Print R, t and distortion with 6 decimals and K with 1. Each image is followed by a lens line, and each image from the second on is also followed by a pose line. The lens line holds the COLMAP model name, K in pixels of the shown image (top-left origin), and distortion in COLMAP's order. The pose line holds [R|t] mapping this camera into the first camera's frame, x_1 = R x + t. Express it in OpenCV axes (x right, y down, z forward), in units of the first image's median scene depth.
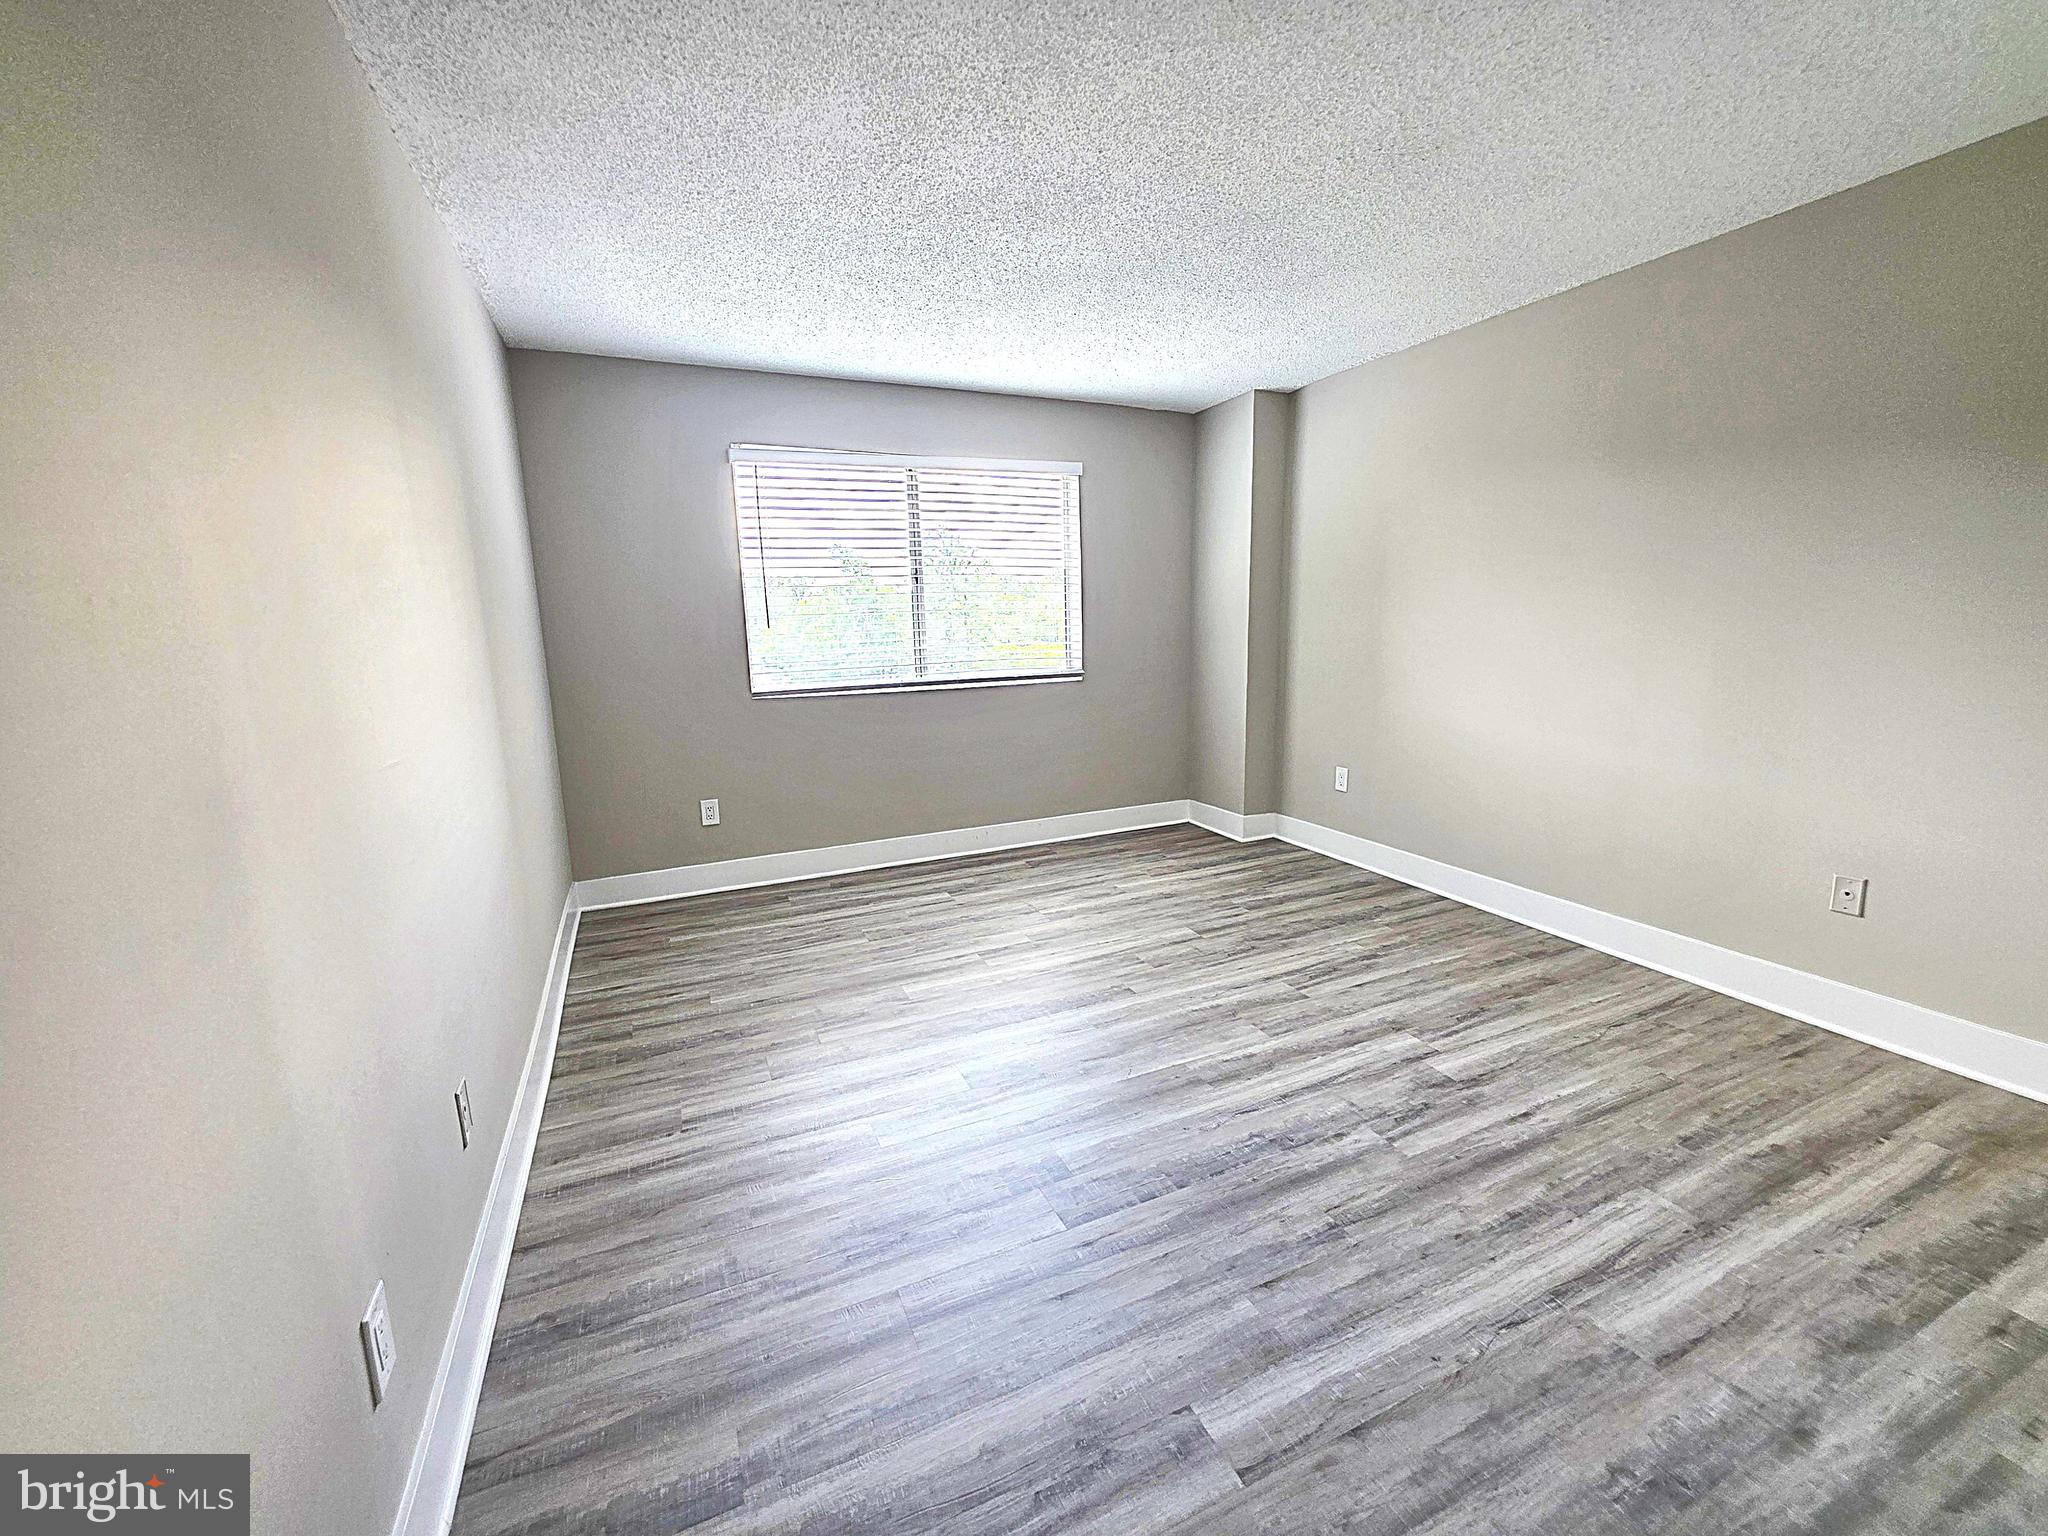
lens RADIAL K [[834.5, 0, 1021.5], [0, 834.5, 768.5], [0, 0, 1]] dist [-0.011898, 0.001093]
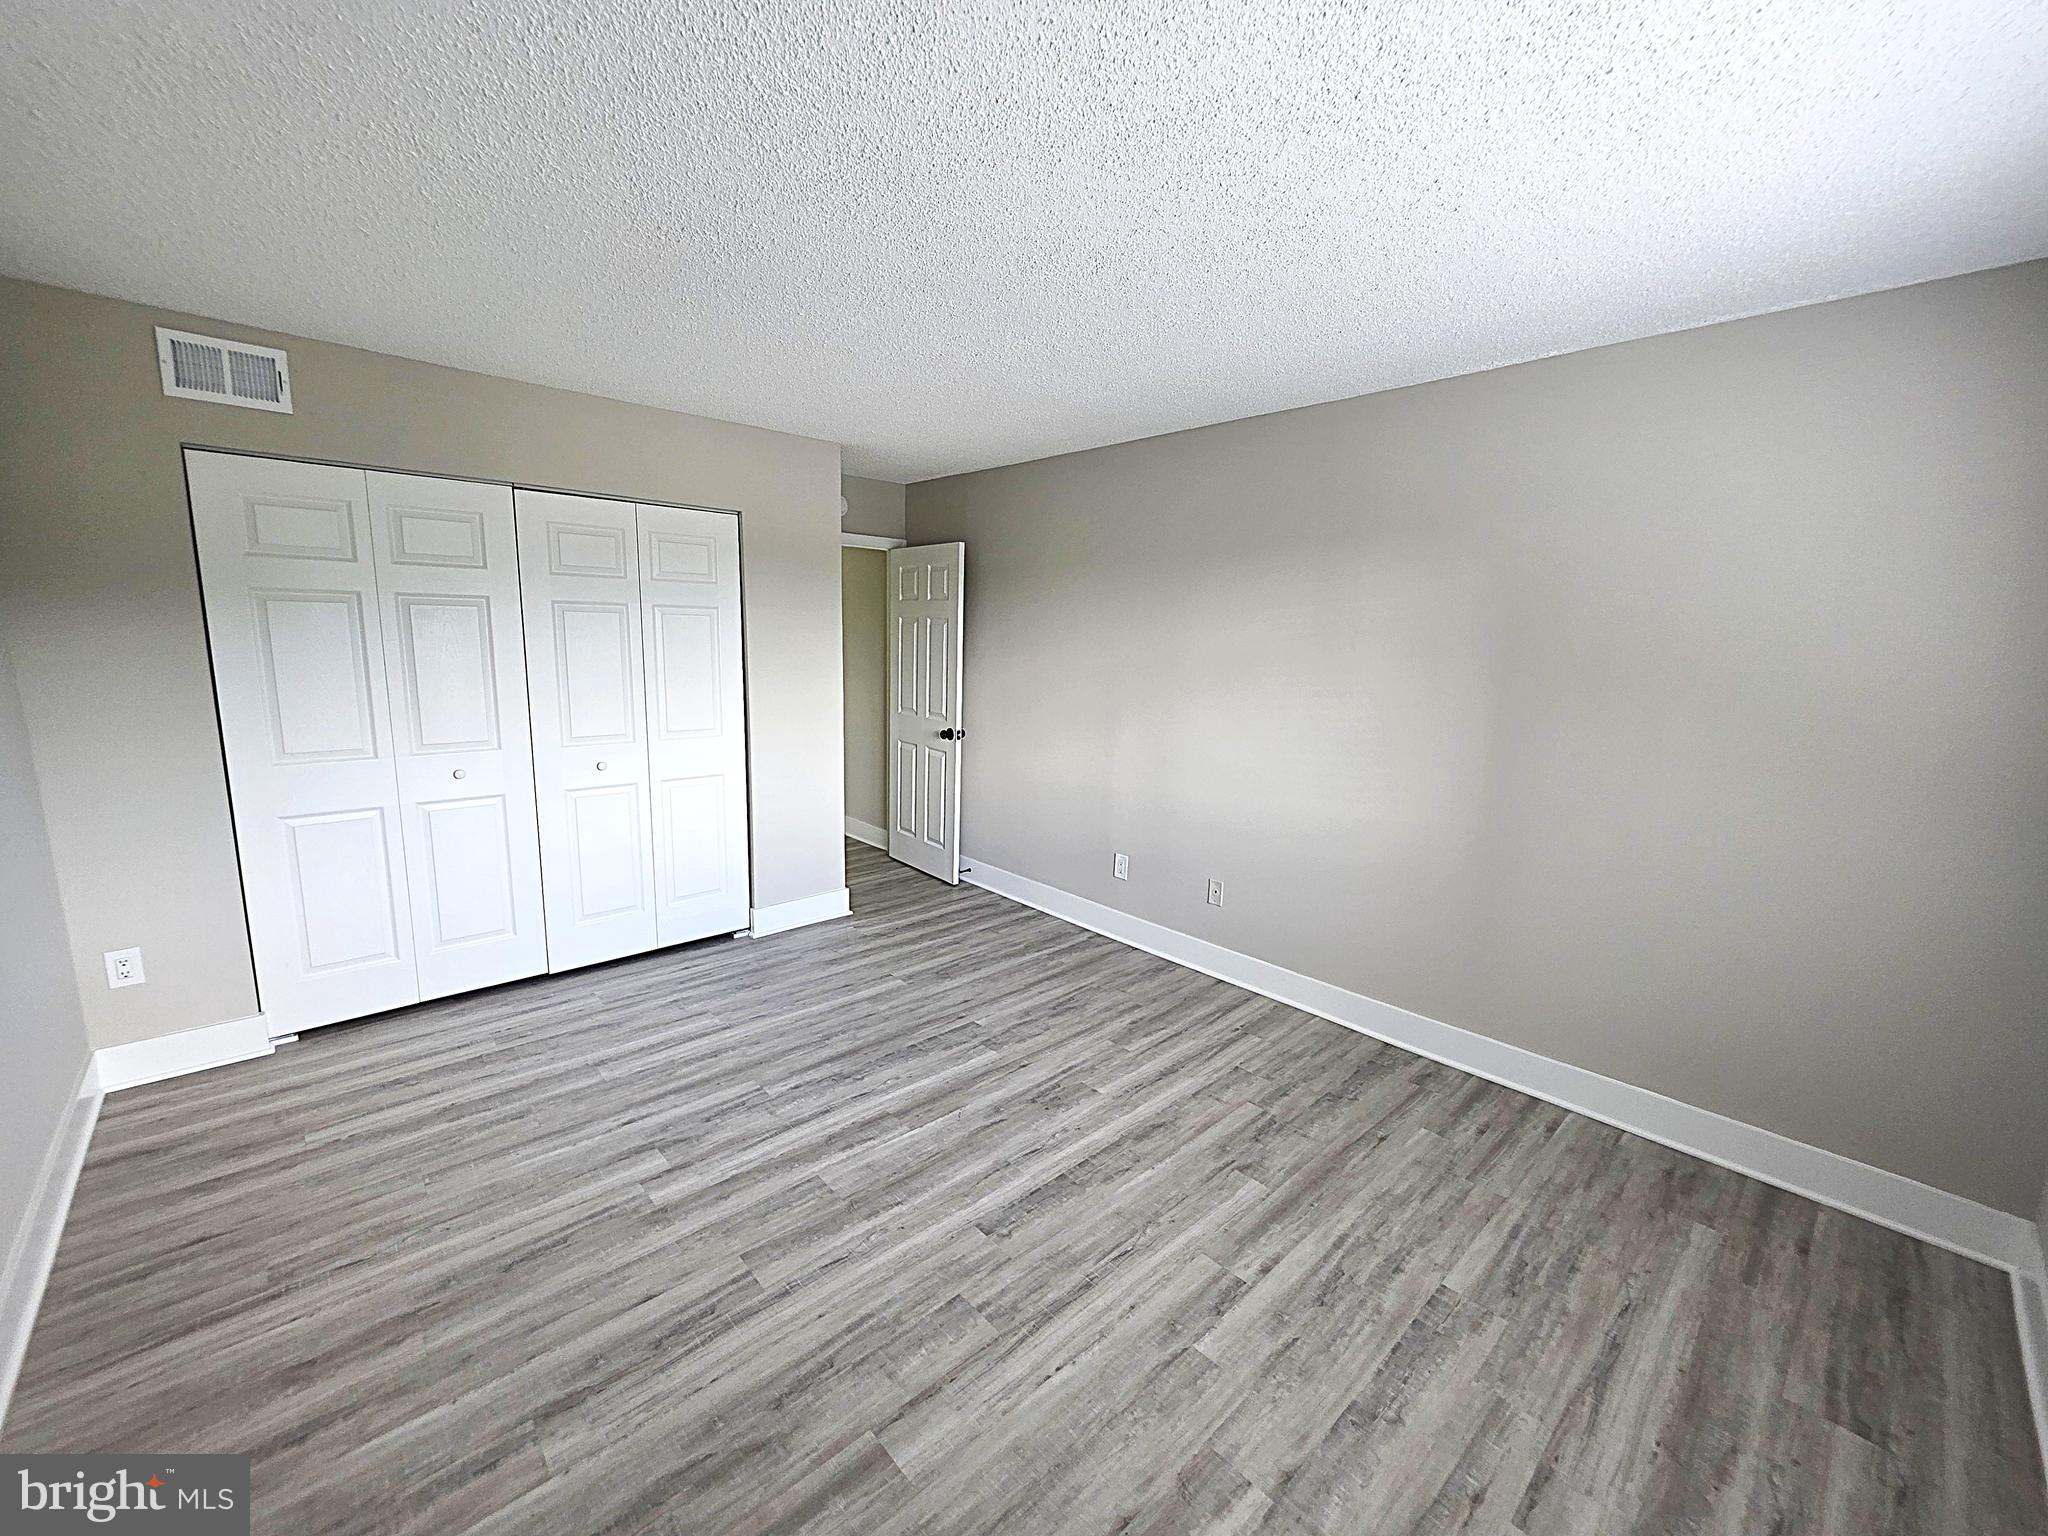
lens RADIAL K [[834.5, 0, 1025.2], [0, 834.5, 770.9], [0, 0, 1]] dist [-0.011898, 0.001093]
pose [[-0.947380, 0.054877, -0.315371, 0.356979], [-0.058144, 0.939308, 0.338113, -0.428898], [0.314785, 0.338658, -0.886691, 1.780793]]
